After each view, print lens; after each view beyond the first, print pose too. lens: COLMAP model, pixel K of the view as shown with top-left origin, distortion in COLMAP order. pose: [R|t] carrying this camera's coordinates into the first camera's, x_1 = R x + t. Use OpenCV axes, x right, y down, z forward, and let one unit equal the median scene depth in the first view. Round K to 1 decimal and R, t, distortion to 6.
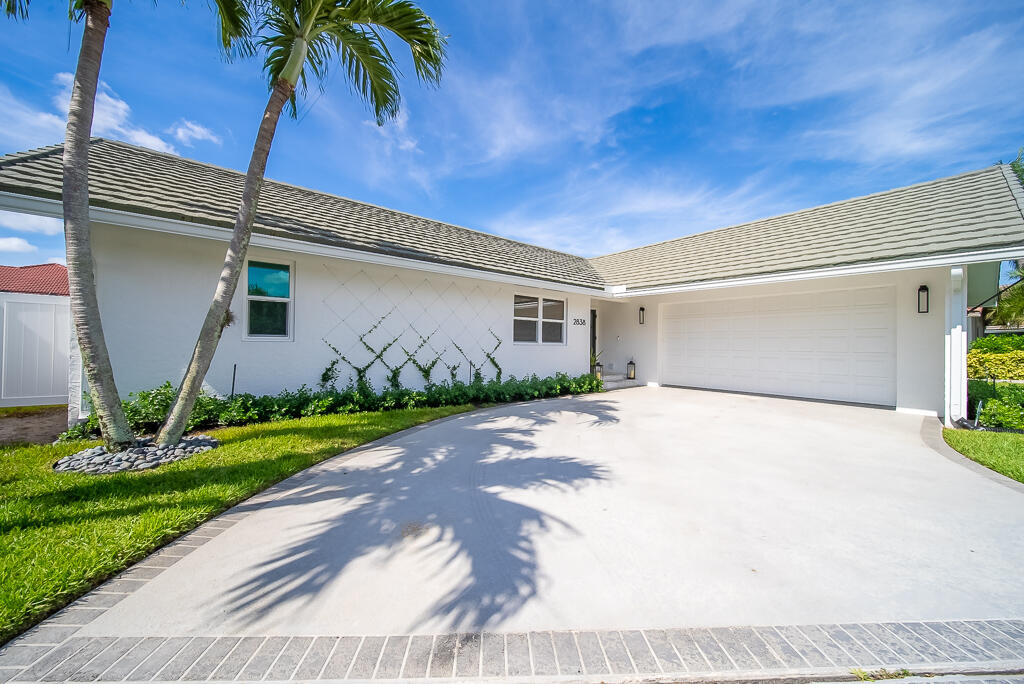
lens RADIAL K [[362.2, 0, 508.3], [0, 362.2, 340.7], [0, 0, 1]] dist [-0.007350, -0.000090]
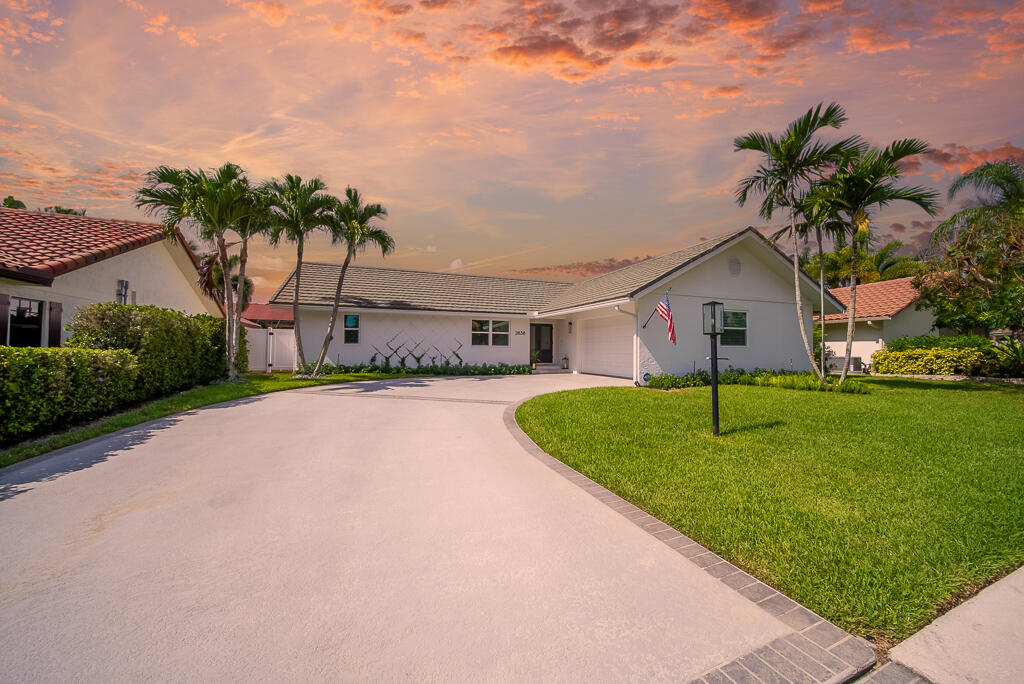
lens RADIAL K [[362.2, 0, 508.3], [0, 362.2, 340.7], [0, 0, 1]] dist [-0.007350, -0.000090]
pose [[0.944637, -0.014041, -0.327816, 0.843431], [0.008611, 0.999801, -0.018011, 0.015915], [0.328003, 0.014192, 0.944570, -0.729235]]
